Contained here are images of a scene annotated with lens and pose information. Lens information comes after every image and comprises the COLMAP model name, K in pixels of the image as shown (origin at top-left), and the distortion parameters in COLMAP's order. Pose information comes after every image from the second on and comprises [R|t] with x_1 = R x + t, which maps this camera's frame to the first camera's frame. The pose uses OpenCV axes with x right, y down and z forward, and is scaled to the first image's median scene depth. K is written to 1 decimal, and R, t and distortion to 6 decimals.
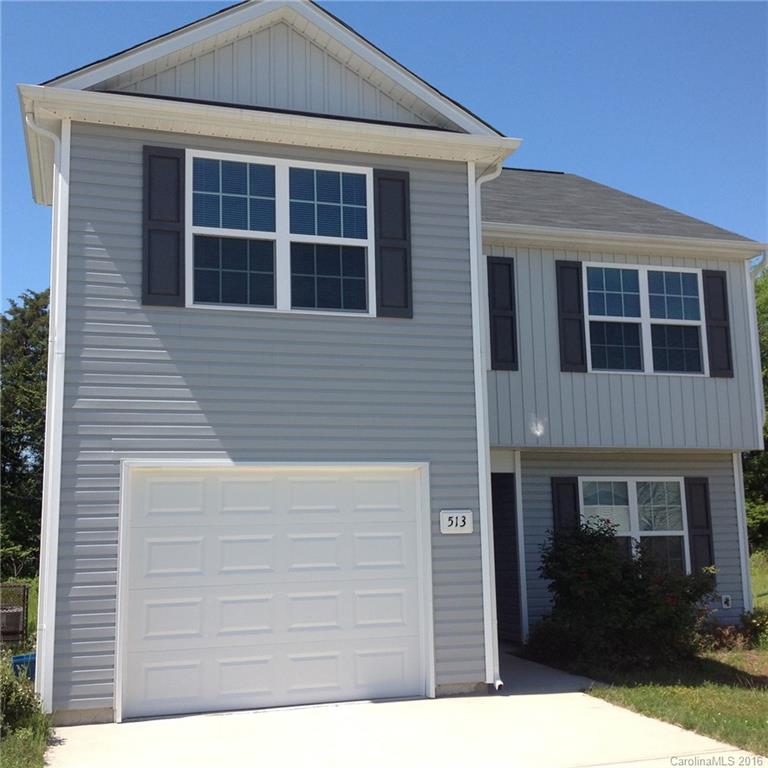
lens RADIAL K [[964.1, 0, 399.9], [0, 964.1, 390.7], [0, 0, 1]] dist [0.177940, -0.447167]
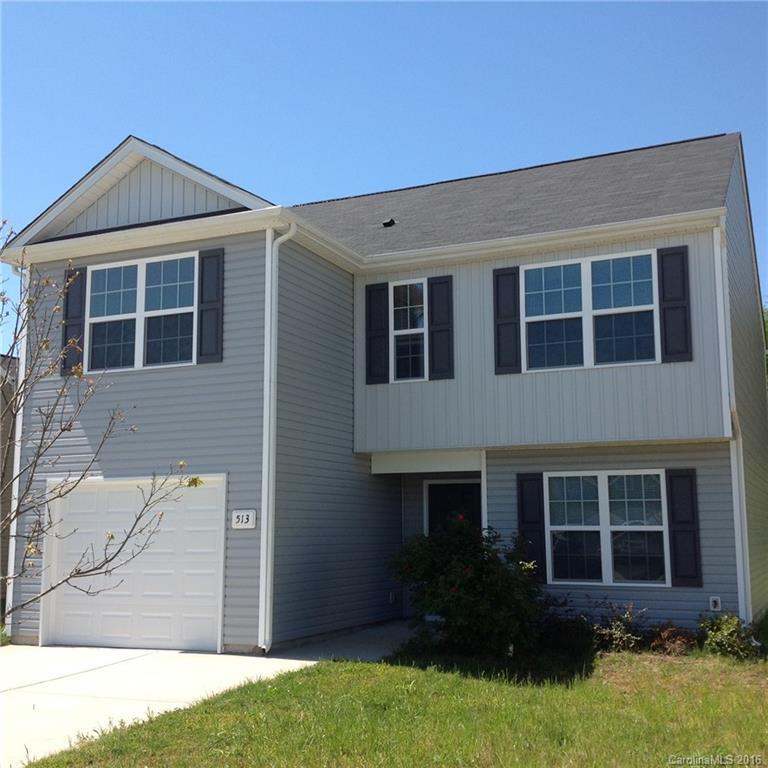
lens RADIAL K [[968.5, 0, 384.0], [0, 968.5, 384.0], [0, 0, 1]] dist [0.195089, -0.490891]
pose [[0.752968, -0.083076, -0.652792, 1.014391], [0.091284, 0.995595, -0.021409, 0.002463], [0.651695, -0.043469, 0.757235, 0.150118]]
